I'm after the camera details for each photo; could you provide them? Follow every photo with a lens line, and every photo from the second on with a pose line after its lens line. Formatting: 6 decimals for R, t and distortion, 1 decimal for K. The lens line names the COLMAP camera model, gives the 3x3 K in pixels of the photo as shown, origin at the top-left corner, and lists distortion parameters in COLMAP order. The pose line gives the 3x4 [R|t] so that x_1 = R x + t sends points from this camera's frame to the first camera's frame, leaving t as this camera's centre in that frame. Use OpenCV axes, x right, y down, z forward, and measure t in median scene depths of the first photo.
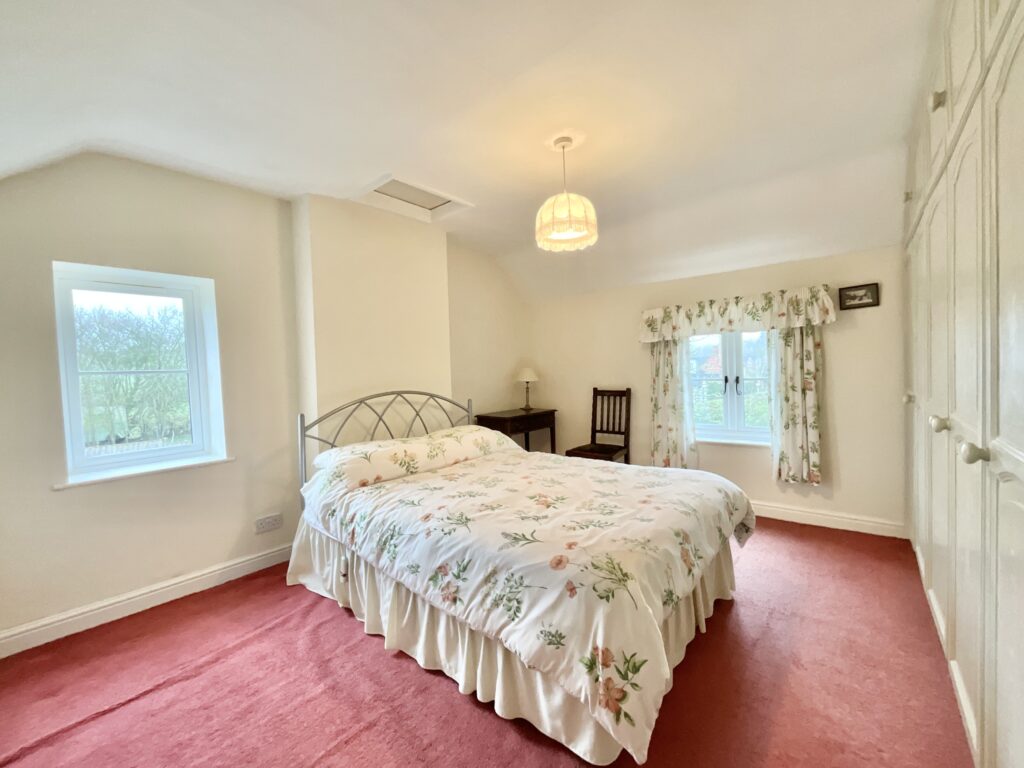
lens RADIAL K [[423.2, 0, 515.0], [0, 423.2, 384.5], [0, 0, 1]] dist [-0.000062, 0.000181]
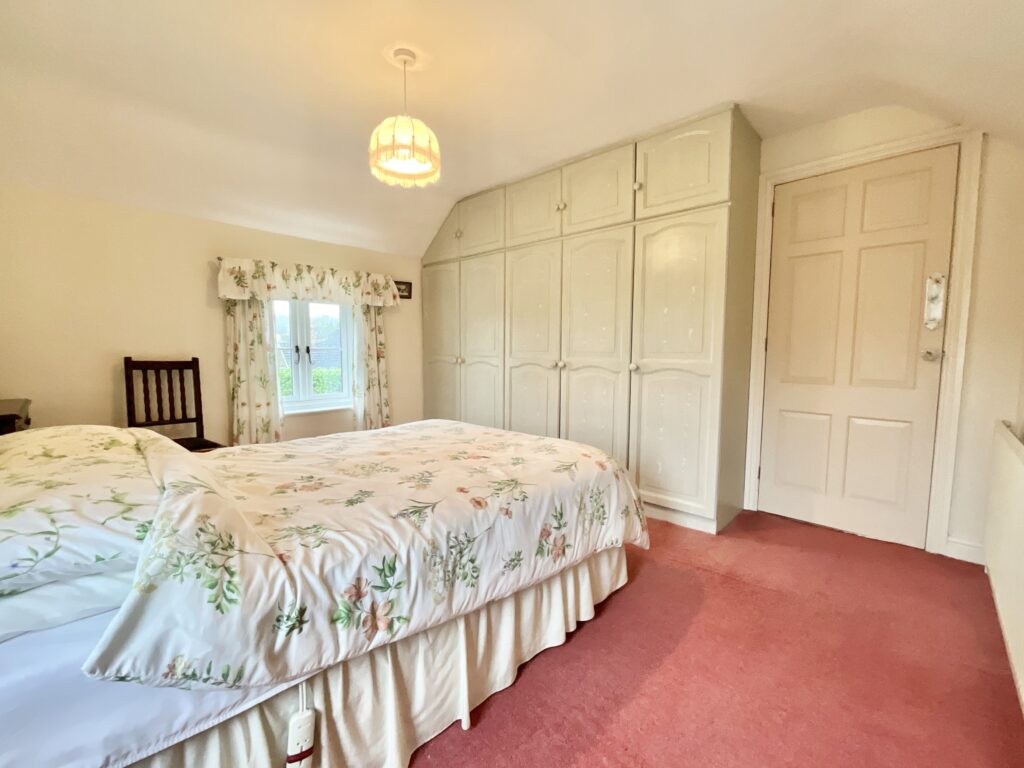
lens RADIAL K [[423.2, 0, 515.0], [0, 423.2, 384.5], [0, 0, 1]] dist [-0.000062, 0.000181]
pose [[0.091285, -0.048958, 0.994621, -0.522341], [0.023897, 0.998611, 0.046962, 0.043363], [-0.995538, 0.019481, 0.092329, 0.490773]]
